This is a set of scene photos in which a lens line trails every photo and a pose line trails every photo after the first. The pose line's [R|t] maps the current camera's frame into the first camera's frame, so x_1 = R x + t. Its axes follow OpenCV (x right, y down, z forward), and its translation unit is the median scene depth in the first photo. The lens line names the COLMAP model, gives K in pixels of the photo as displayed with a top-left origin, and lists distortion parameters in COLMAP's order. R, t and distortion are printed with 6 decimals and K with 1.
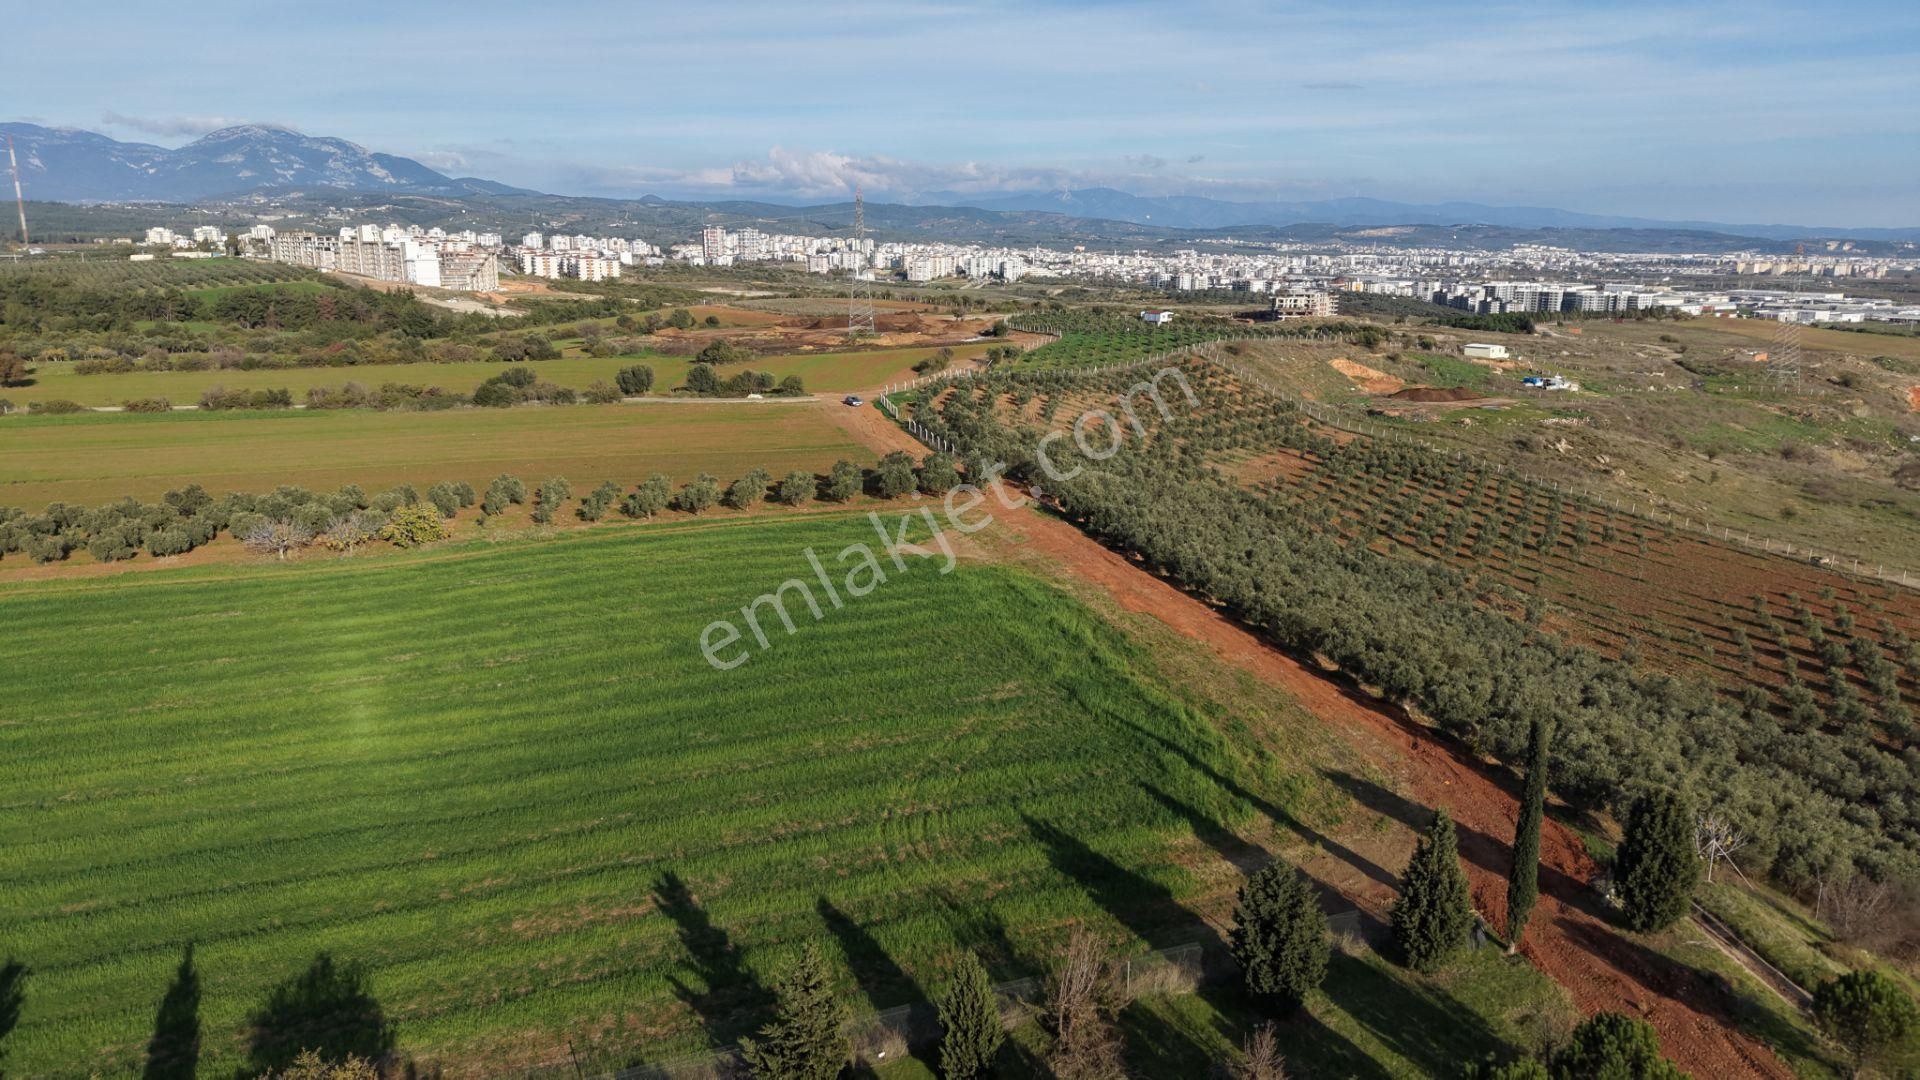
lens RADIAL K [[1284.1, 0, 967.5], [0, 1284.1, 543.5], [0, 0, 1]] dist [0.038881, -0.040876]
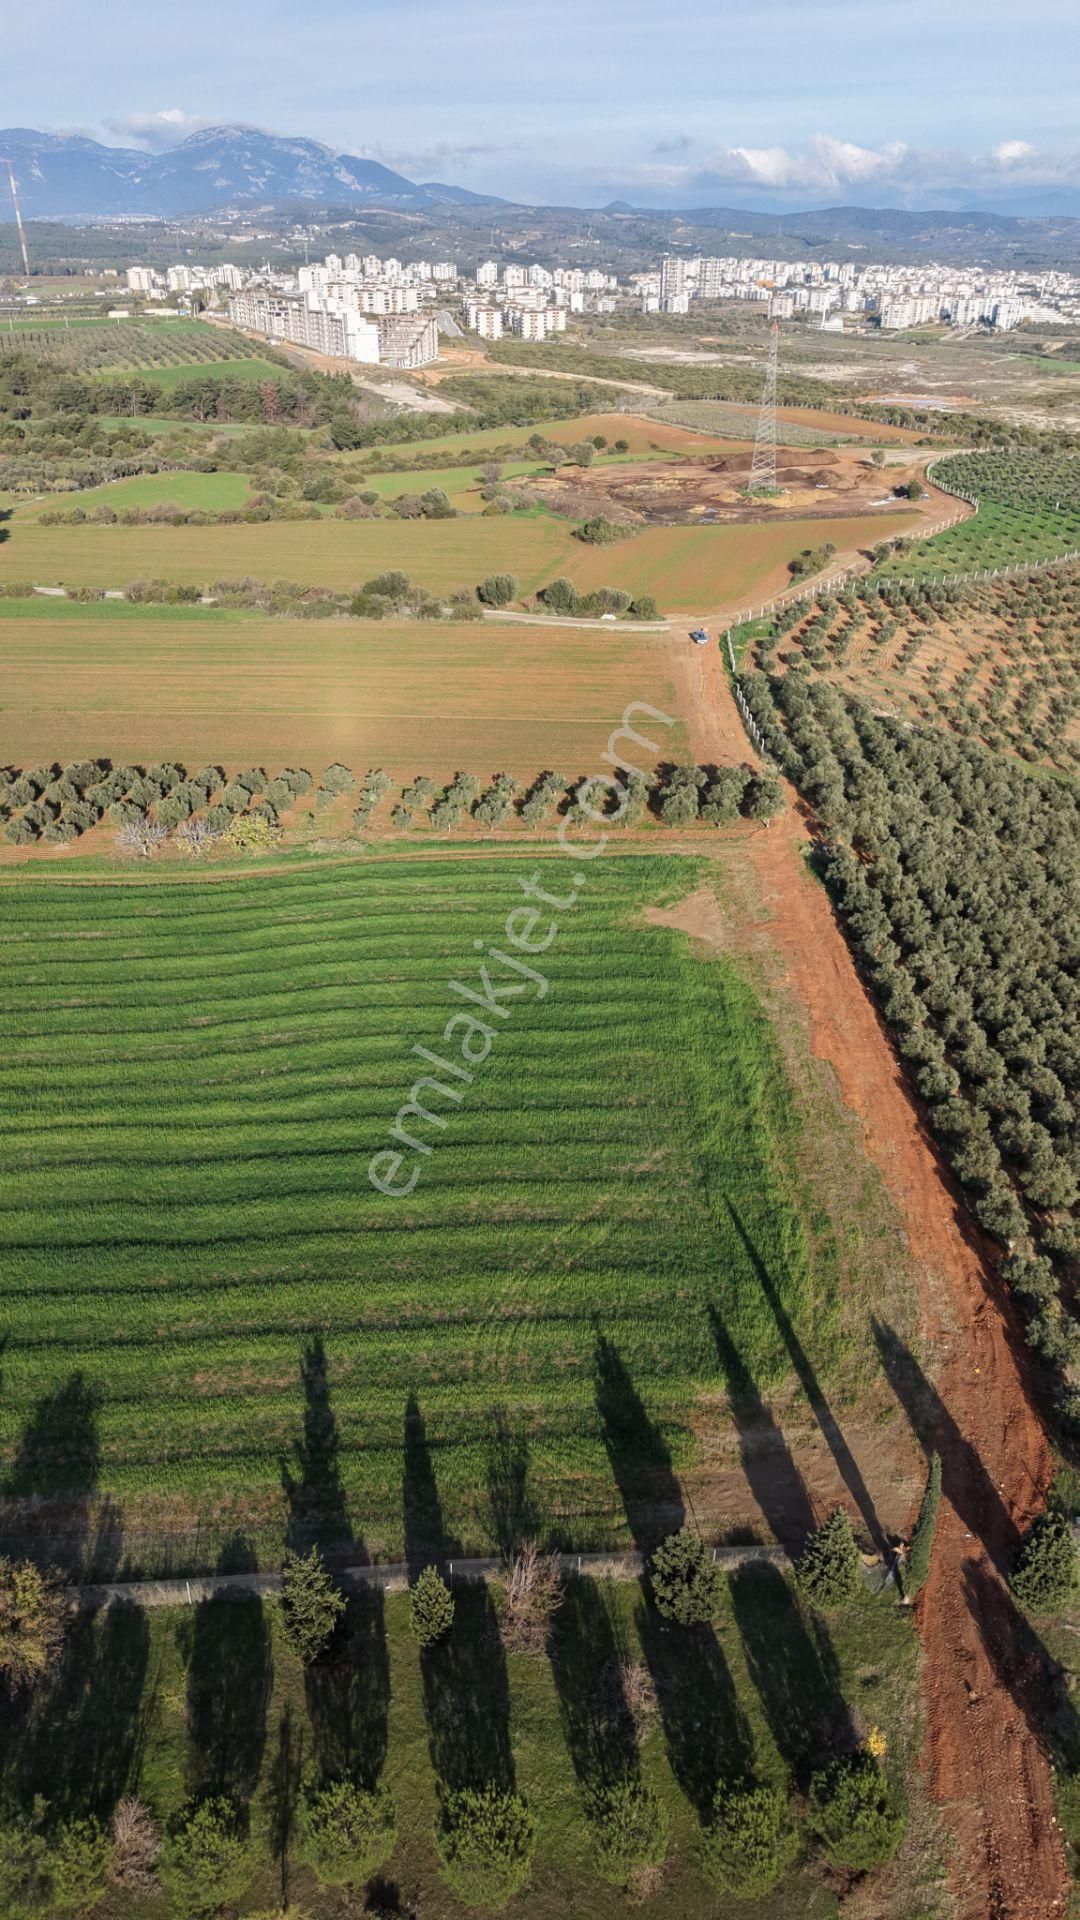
lens RADIAL K [[1284.1, 0, 546.5], [0, 1284.1, 966.4], [0, 0, 1]] dist [0.038881, -0.040876]
pose [[0.960570, 0.133124, -0.244097, 0.060361], [-0.062410, 0.958759, 0.277284, -0.112022], [0.270944, -0.251116, 0.929263, -0.015551]]
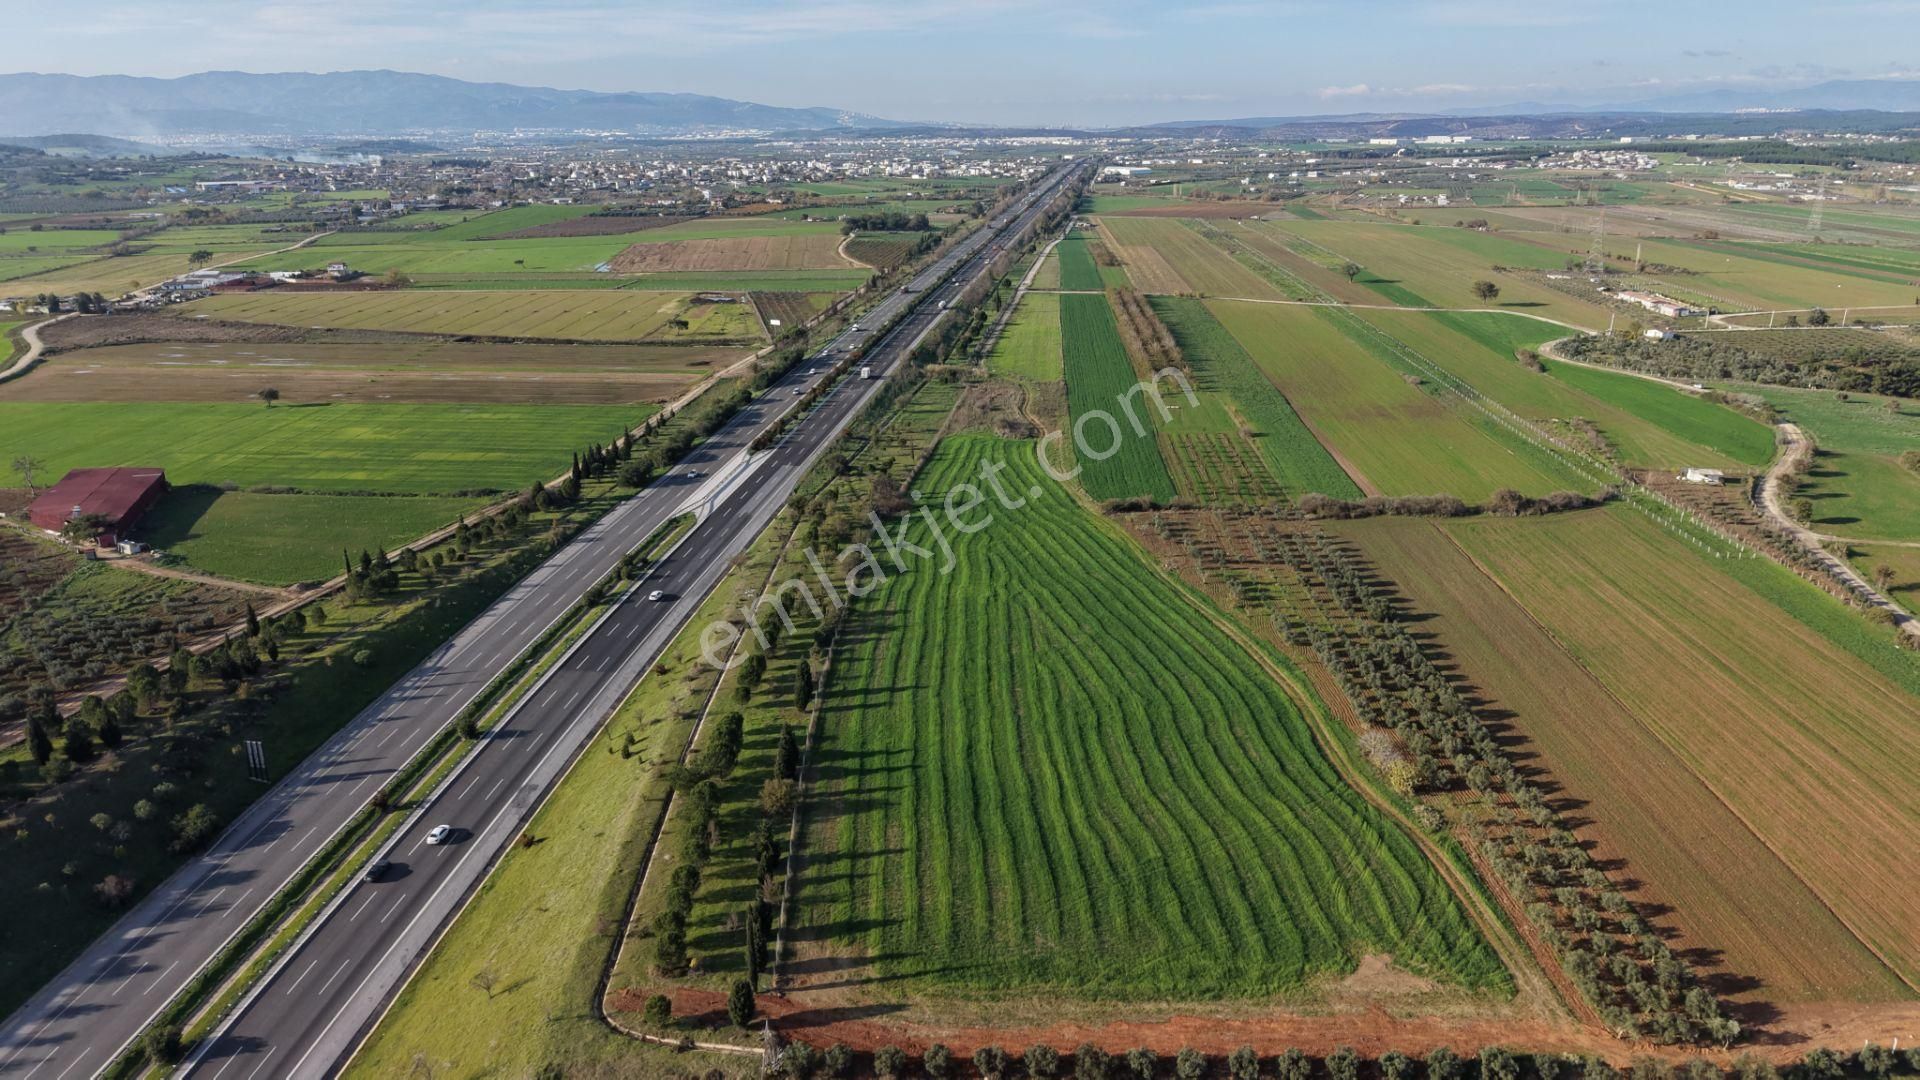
lens RADIAL K [[1284.1, 0, 967.6], [0, 1284.1, 549.1], [0, 0, 1]] dist [0.038881, -0.040876]
pose [[-0.260130, 0.306955, -0.915484, 0.520338], [-0.228672, 0.901568, 0.367265, -0.347989], [0.938105, 0.304882, -0.164333, 0.315951]]
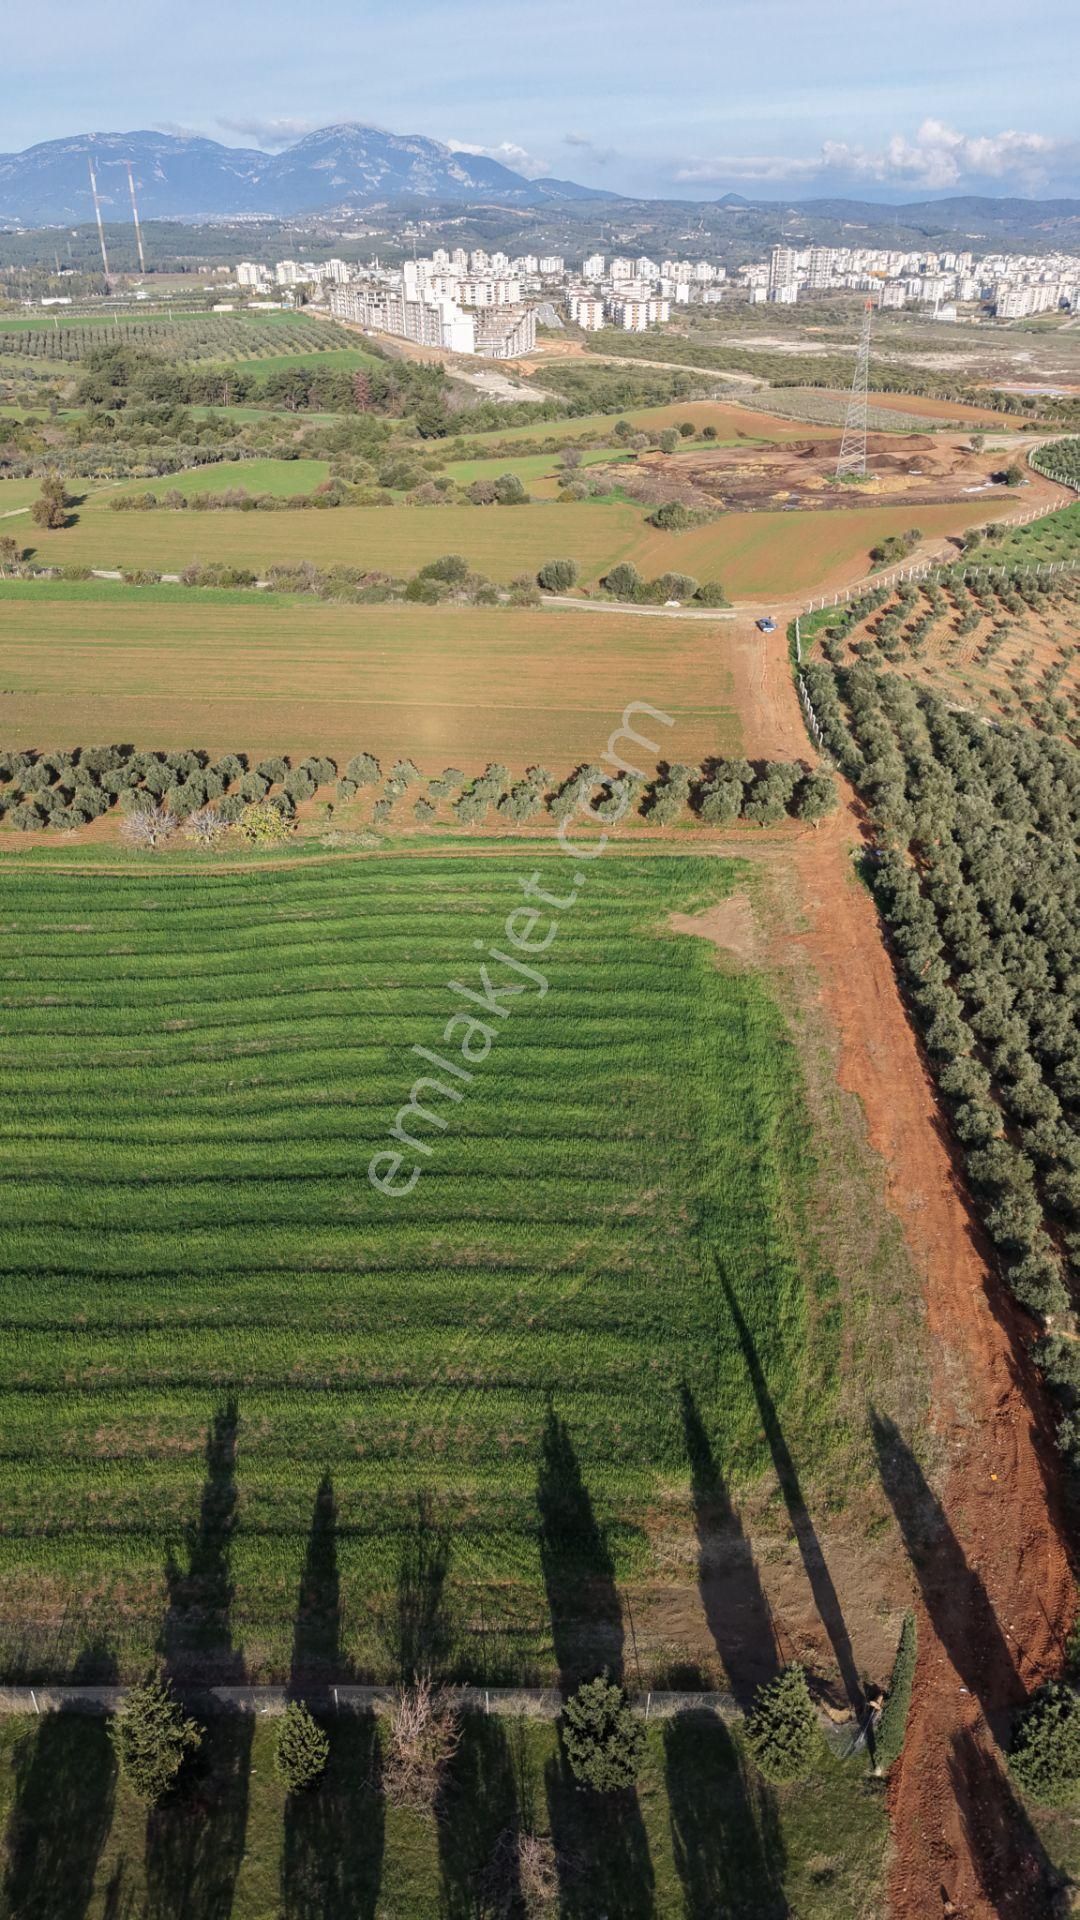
lens RADIAL K [[1284.1, 0, 547.1], [0, 1284.1, 967.8], [0, 0, 1]] dist [0.038881, -0.040876]
pose [[0.937062, 0.160627, -0.310021, 0.075526], [-0.069404, 0.955870, 0.285474, -0.107062], [0.342195, -0.245990, 0.906858, 0.029149]]
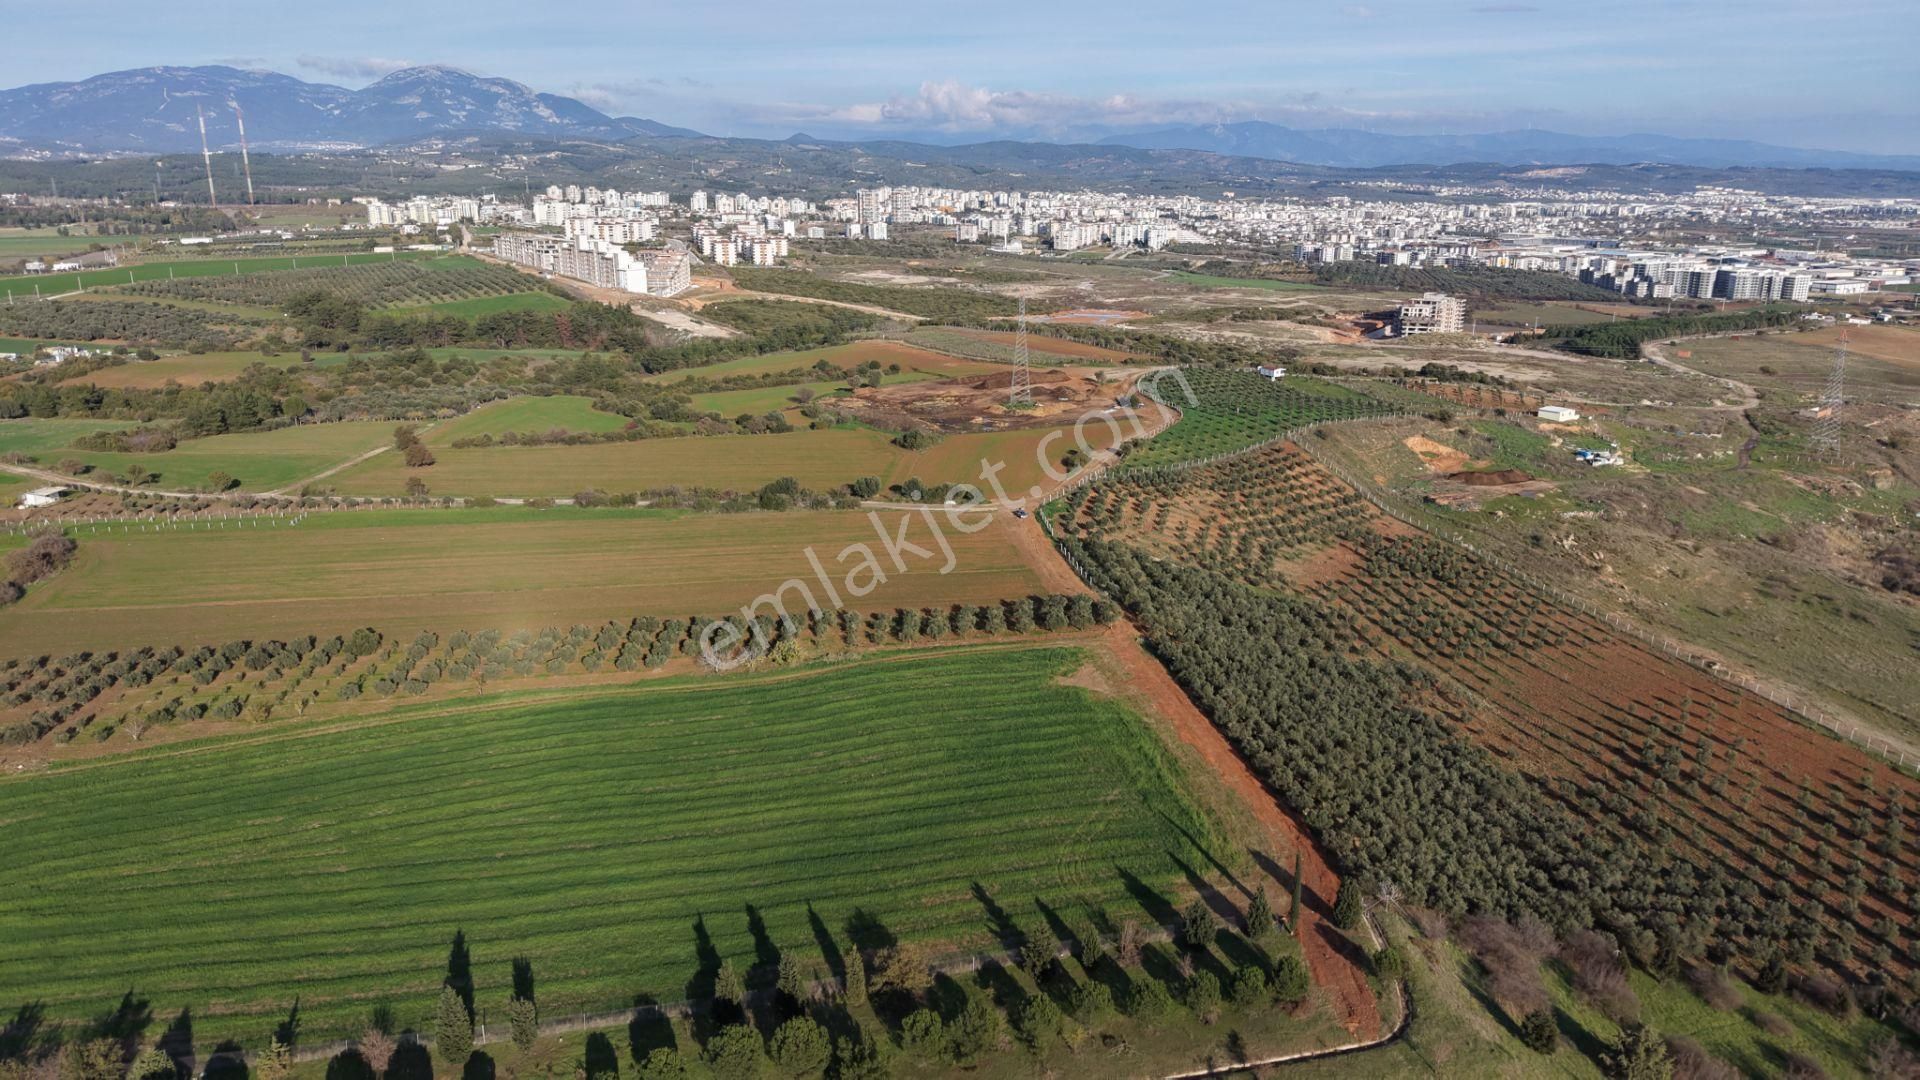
lens RADIAL K [[1284.1, 0, 967.9], [0, 1284.1, 545.4], [0, 0, 1]] dist [0.038881, -0.040876]
pose [[0.994074, 0.029627, -0.104592, 0.000329], [-0.024422, 0.998415, 0.050703, -0.121009], [0.105928, -0.047848, 0.993222, -0.336882]]
